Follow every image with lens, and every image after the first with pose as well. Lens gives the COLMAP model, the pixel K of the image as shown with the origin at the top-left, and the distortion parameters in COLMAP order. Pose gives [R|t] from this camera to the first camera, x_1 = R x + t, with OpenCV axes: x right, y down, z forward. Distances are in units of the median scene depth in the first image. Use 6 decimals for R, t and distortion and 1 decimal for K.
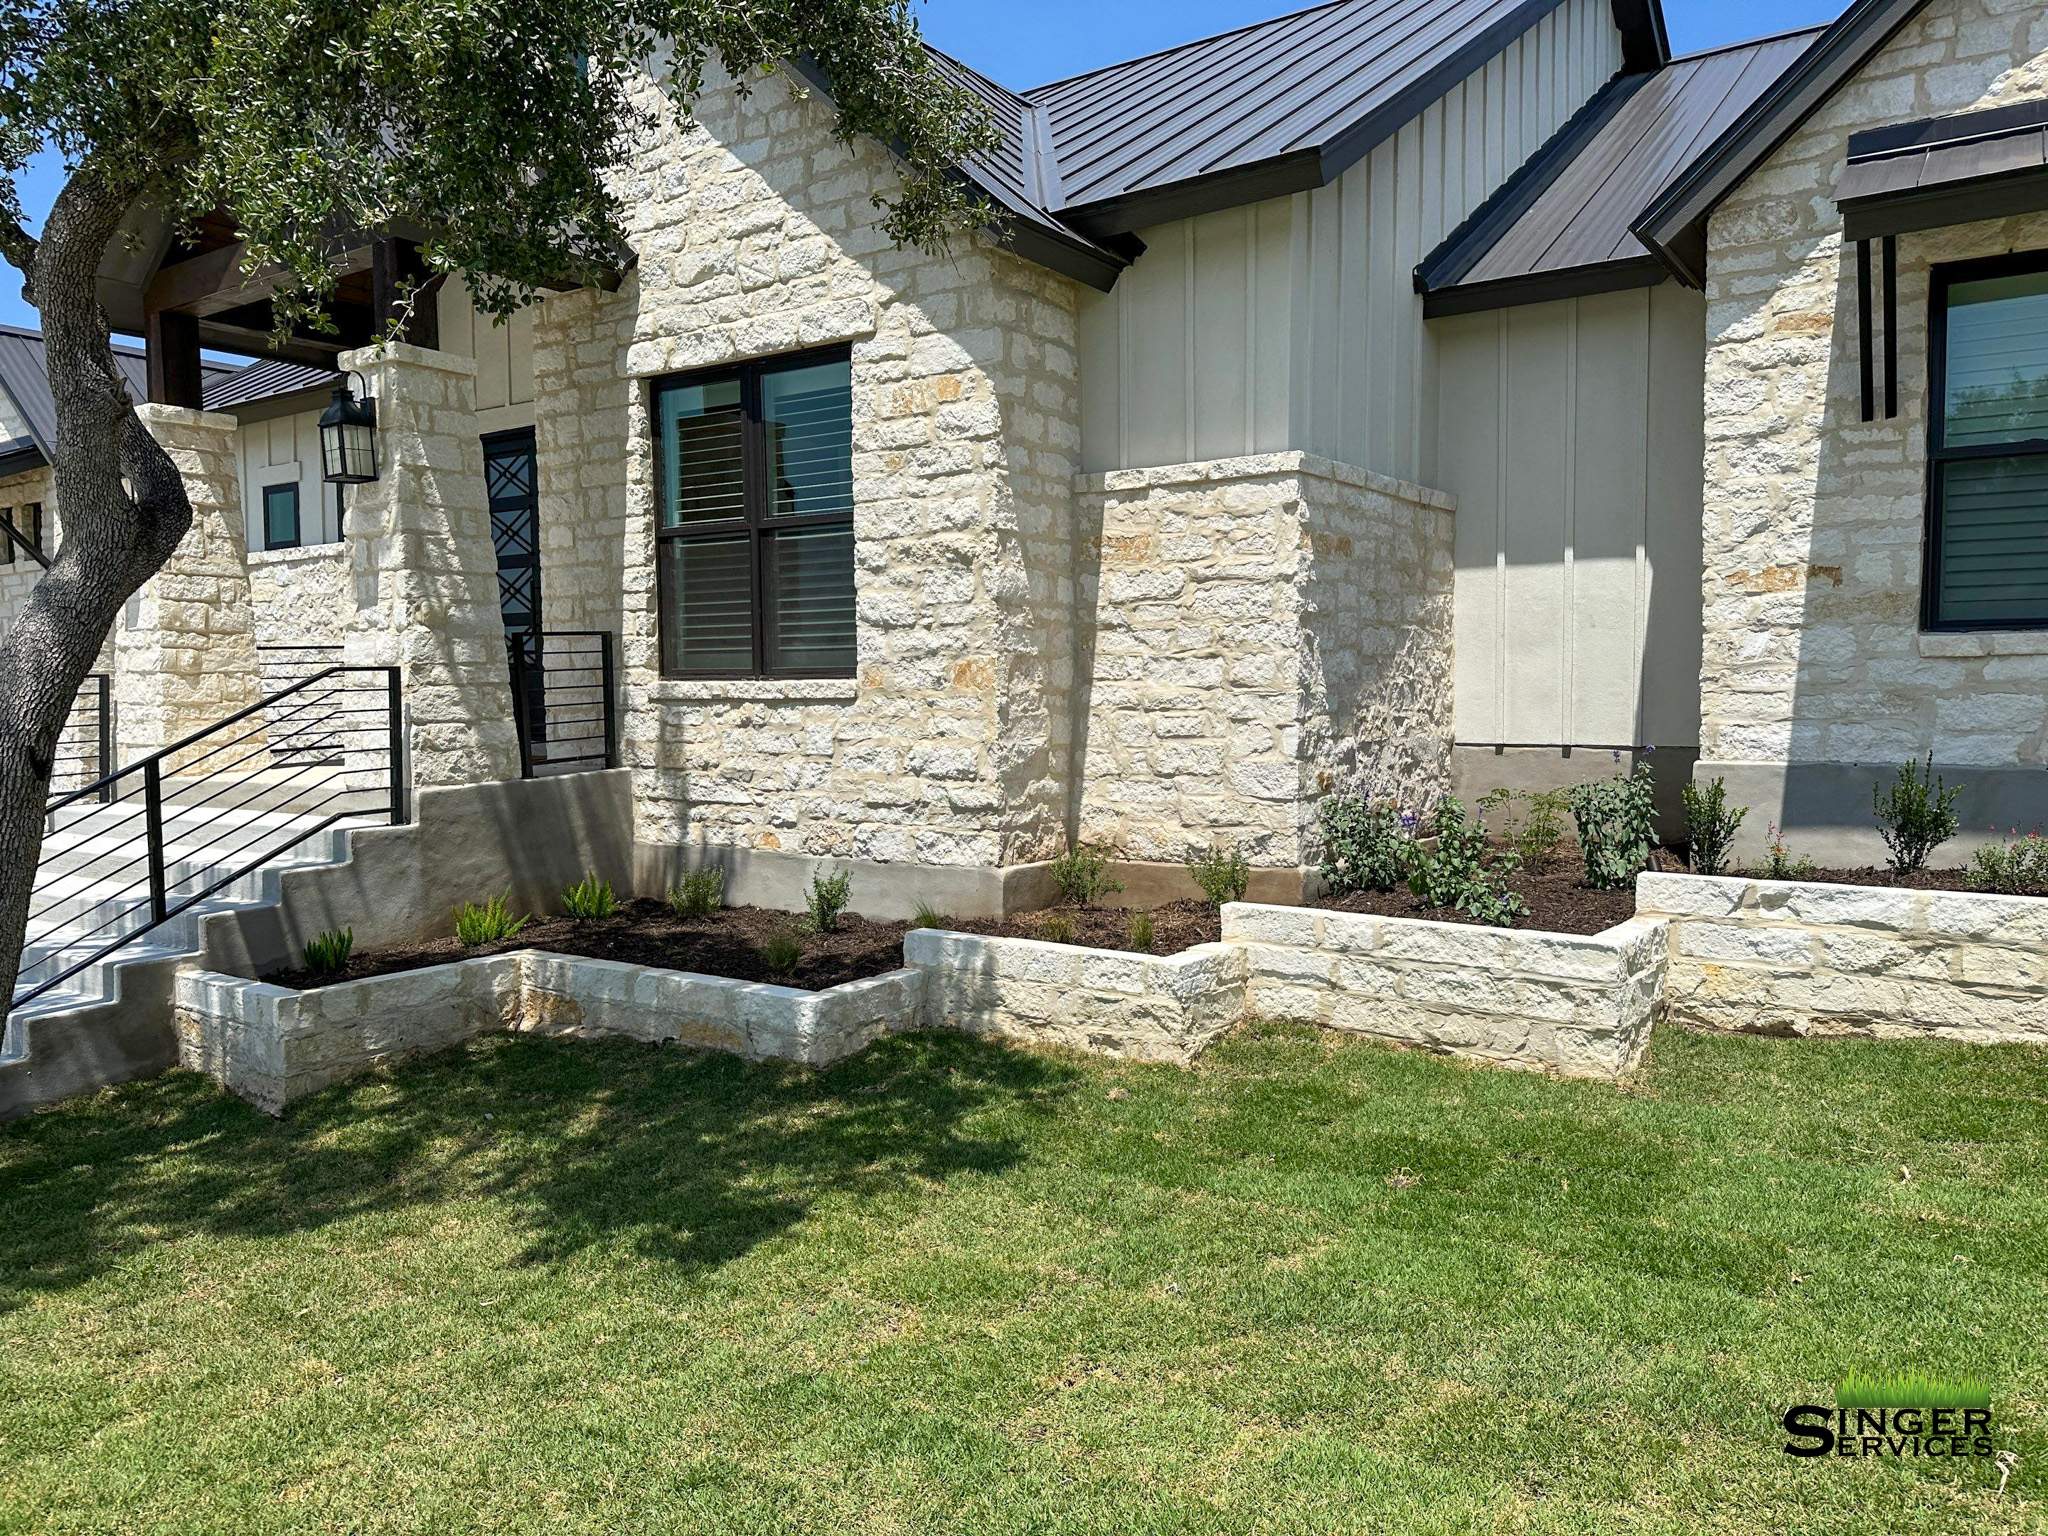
lens RADIAL K [[1422.1, 0, 1024.0], [0, 1422.1, 768.0], [0, 0, 1]] dist [0.076757, -0.108456]
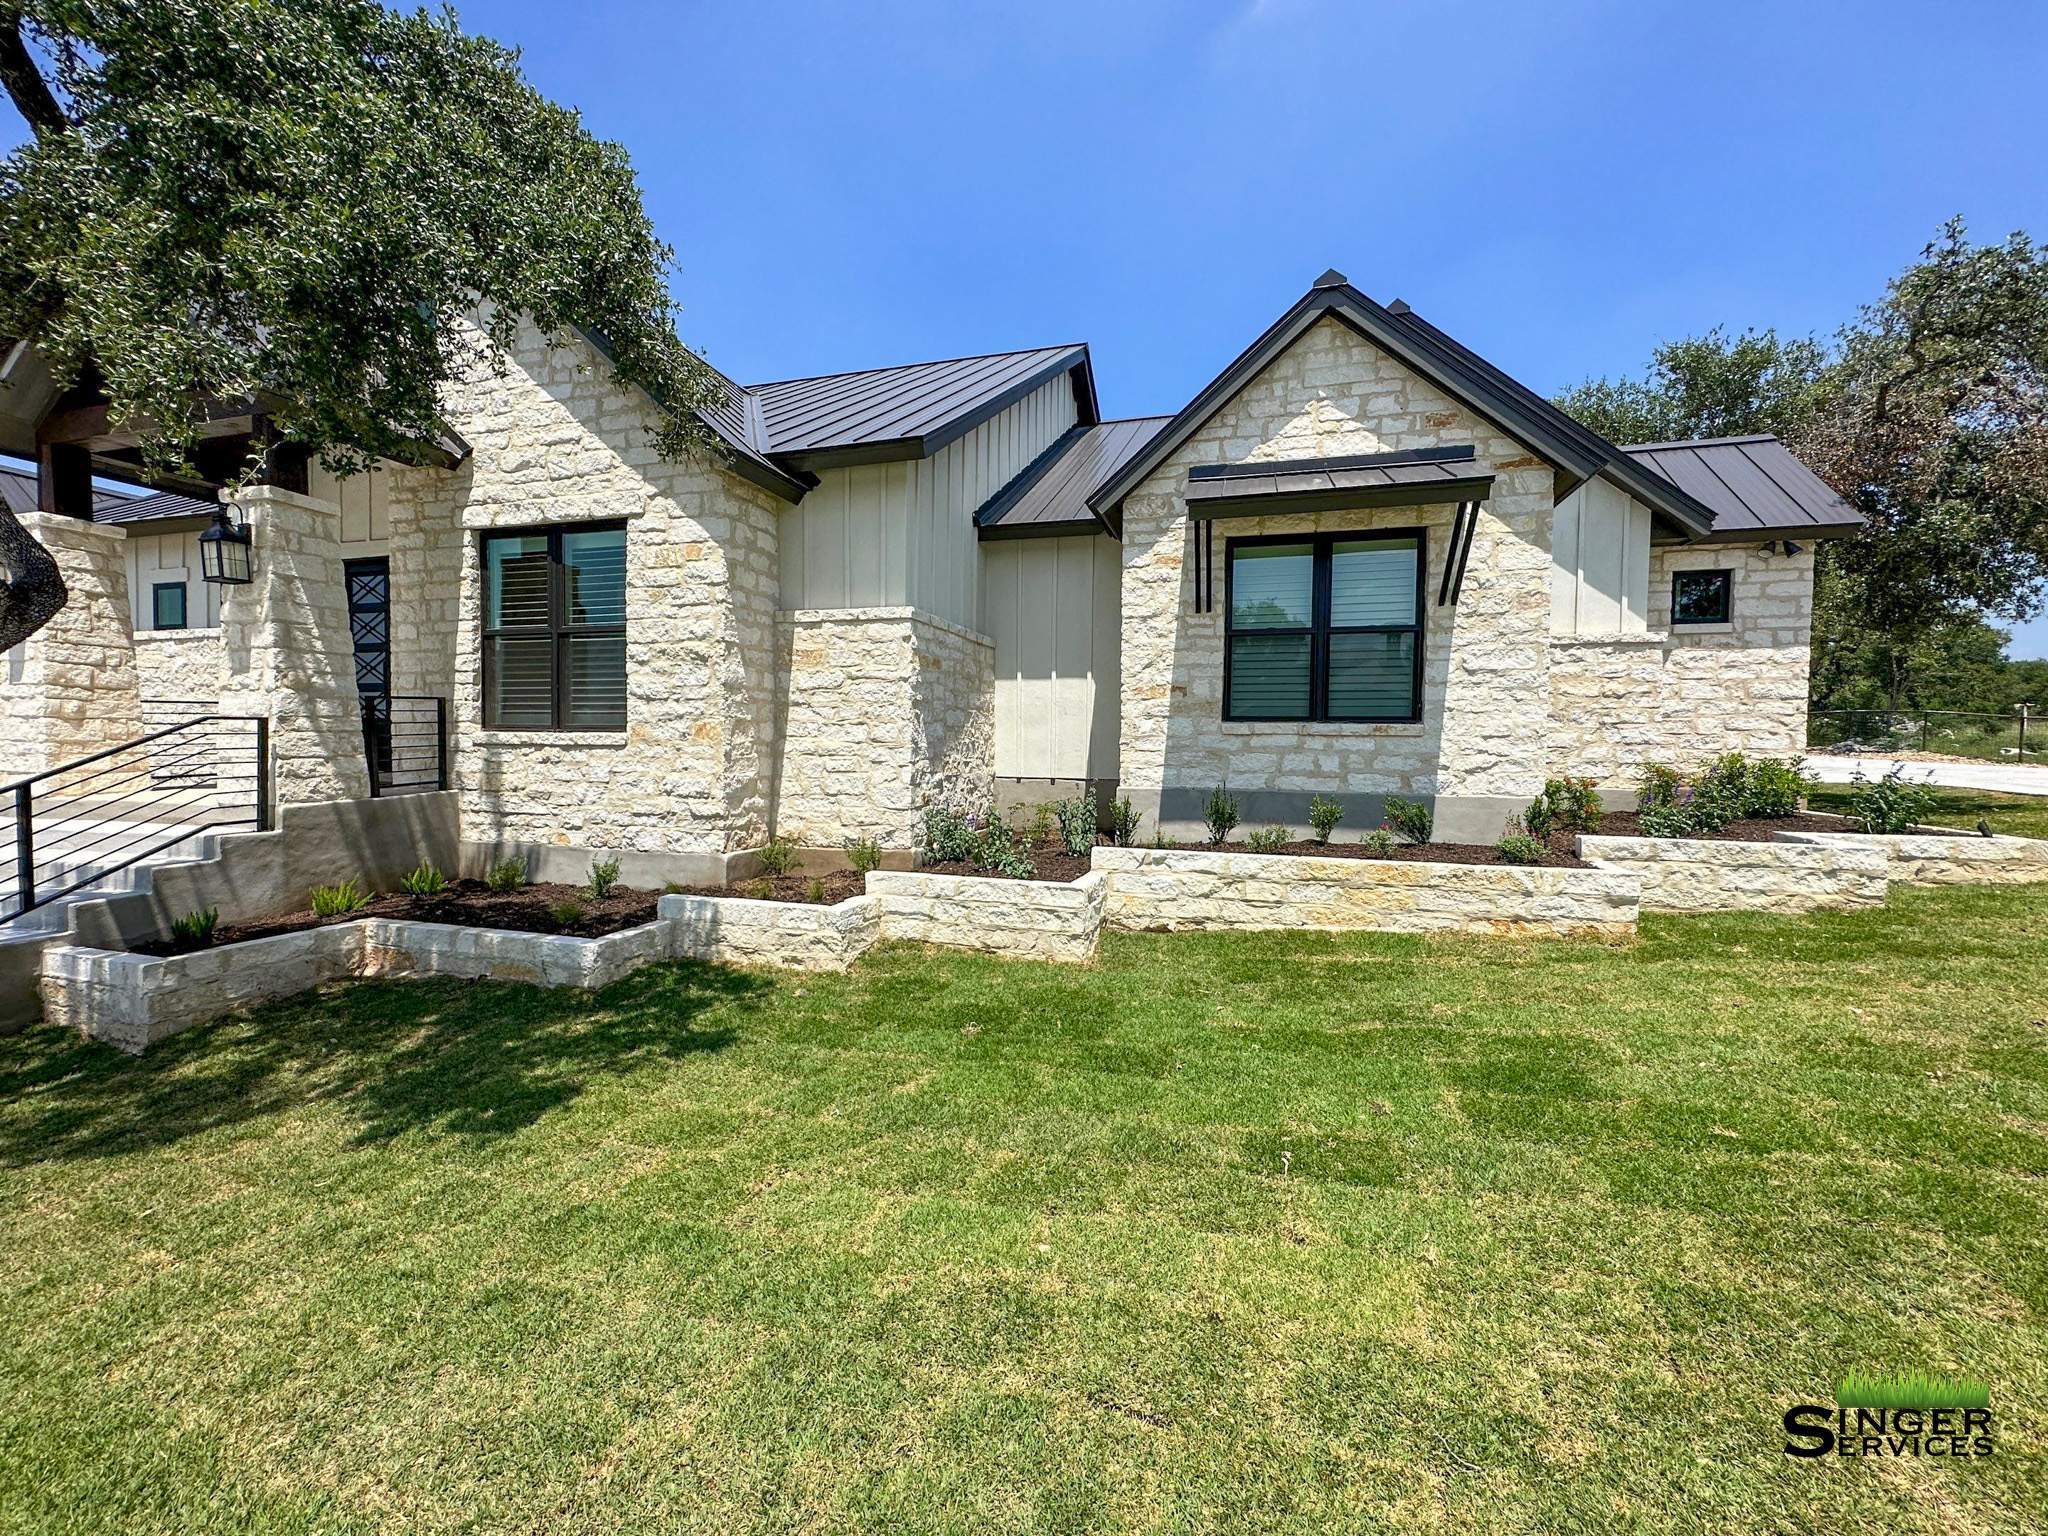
lens RADIAL K [[816.5, 0, 1021.1], [0, 816.5, 768.4], [0, 0, 1]] dist [-0.003104, 0.001022]
pose [[0.945938, 0.008741, 0.324231, -0.000148], [-0.000103, 0.999645, -0.026649, -0.000408], [-0.324348, 0.025175, 0.945603, 0.032875]]
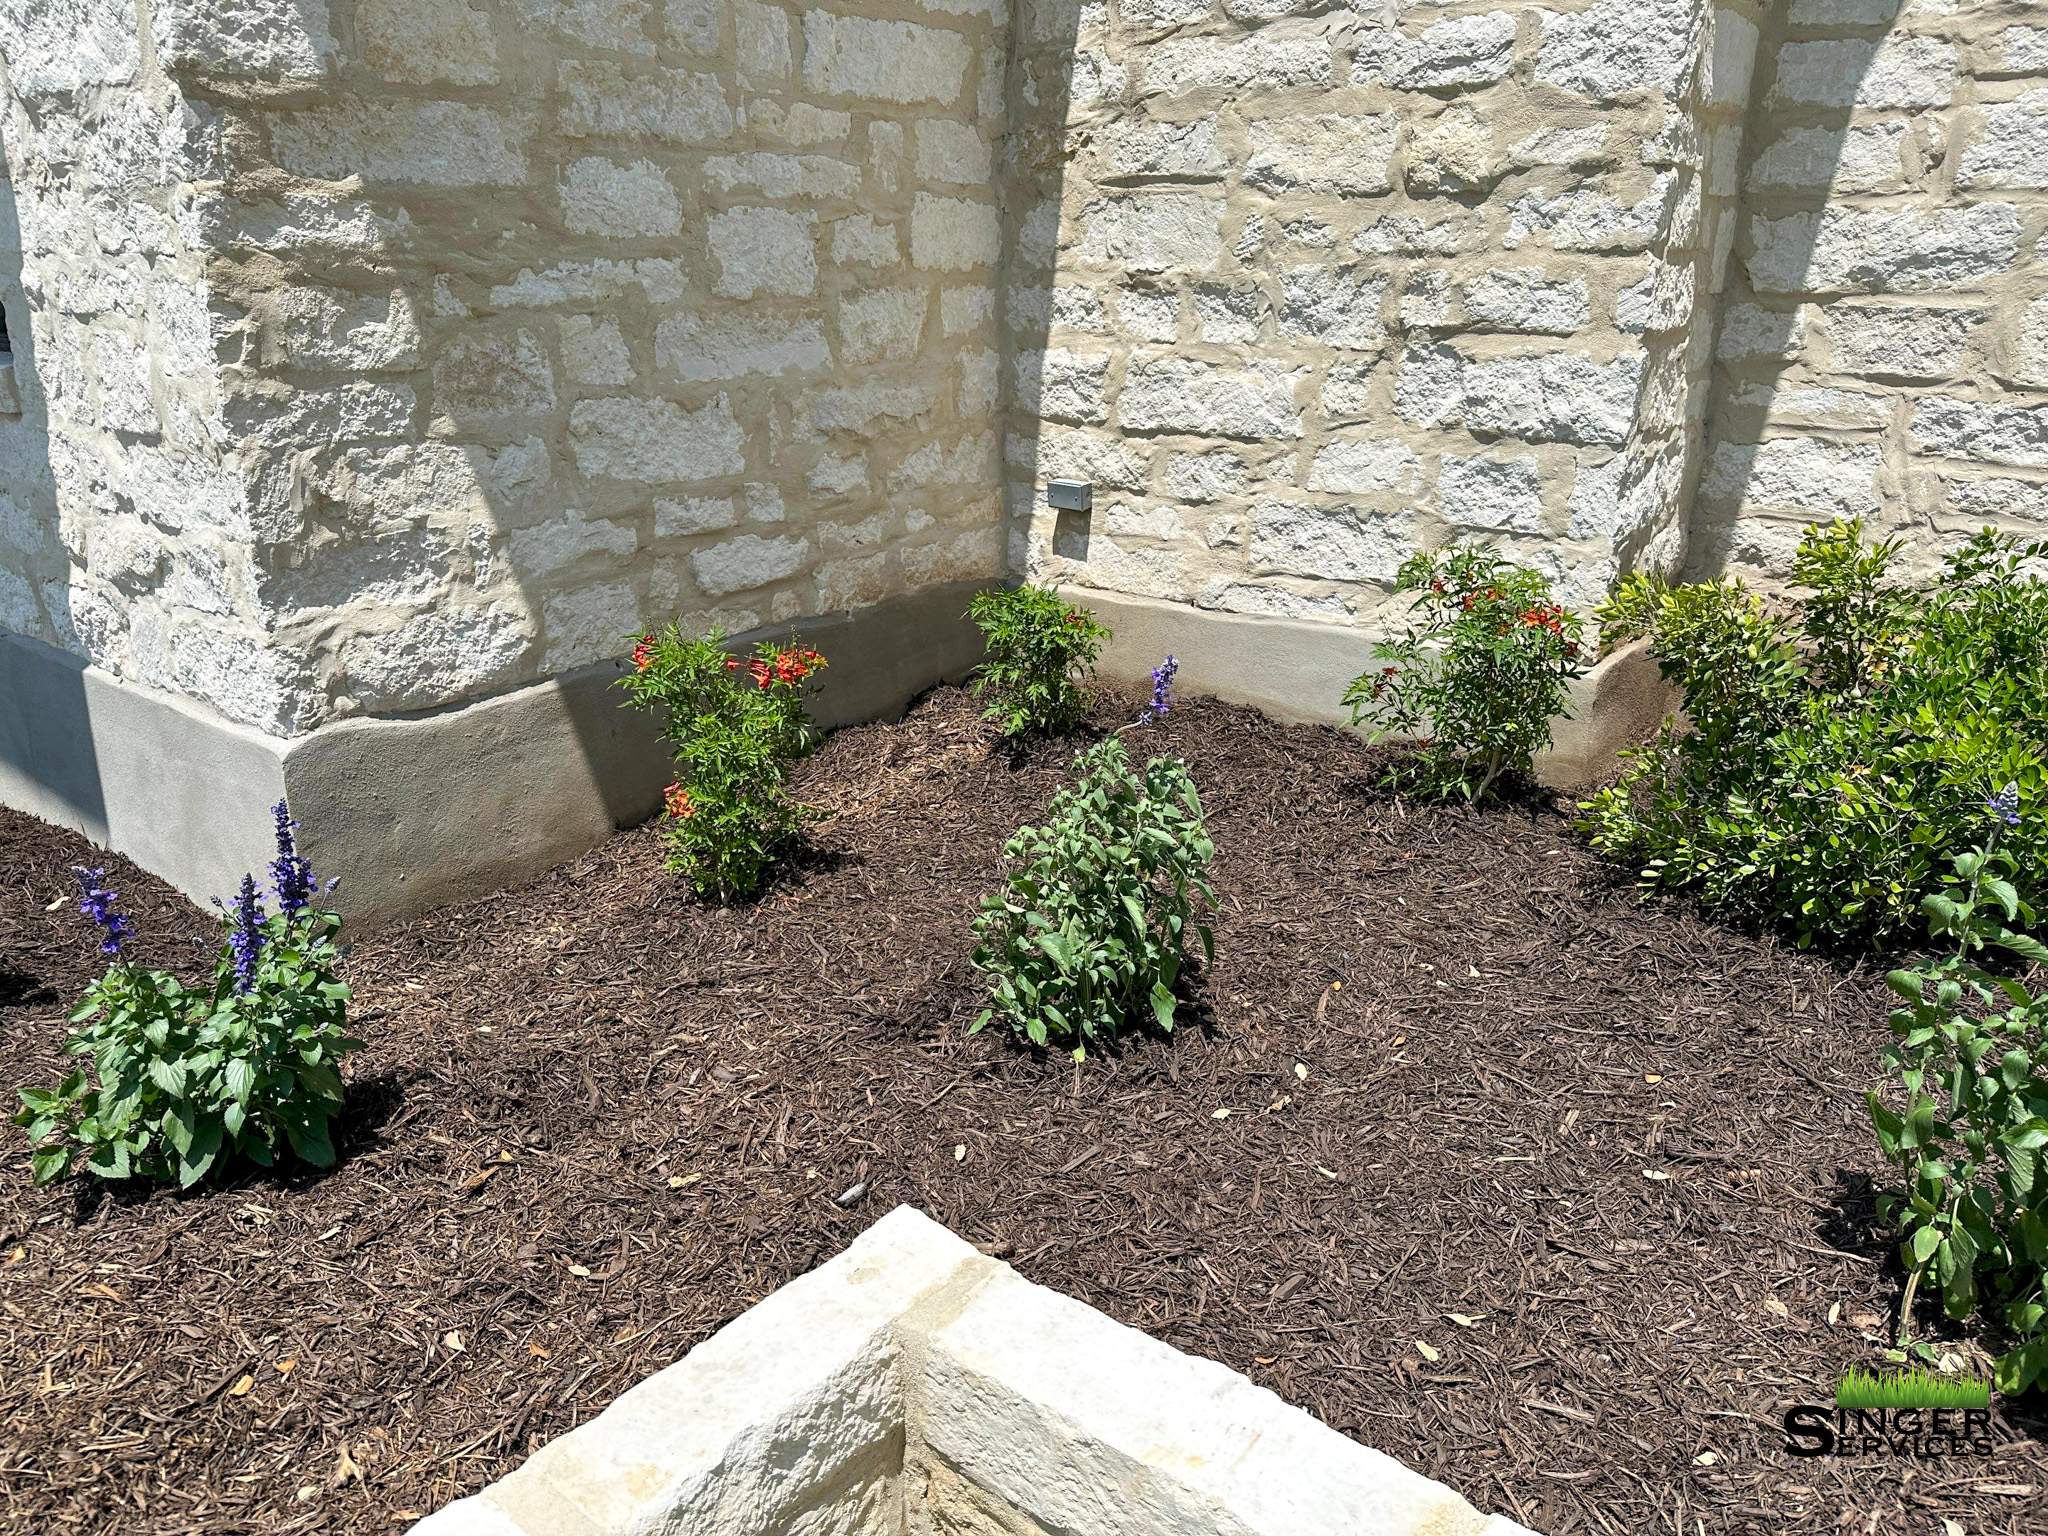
lens RADIAL K [[1442.8, 0, 1035.5], [0, 1442.8, 775.9], [0, 0, 1]] dist [0.035476, -0.042297]
pose [[0.997912, 0.034370, -0.054684, 1.114079], [-0.017693, 0.959735, 0.280348, -0.090099], [0.062118, -0.278795, 0.958340, 0.411235]]
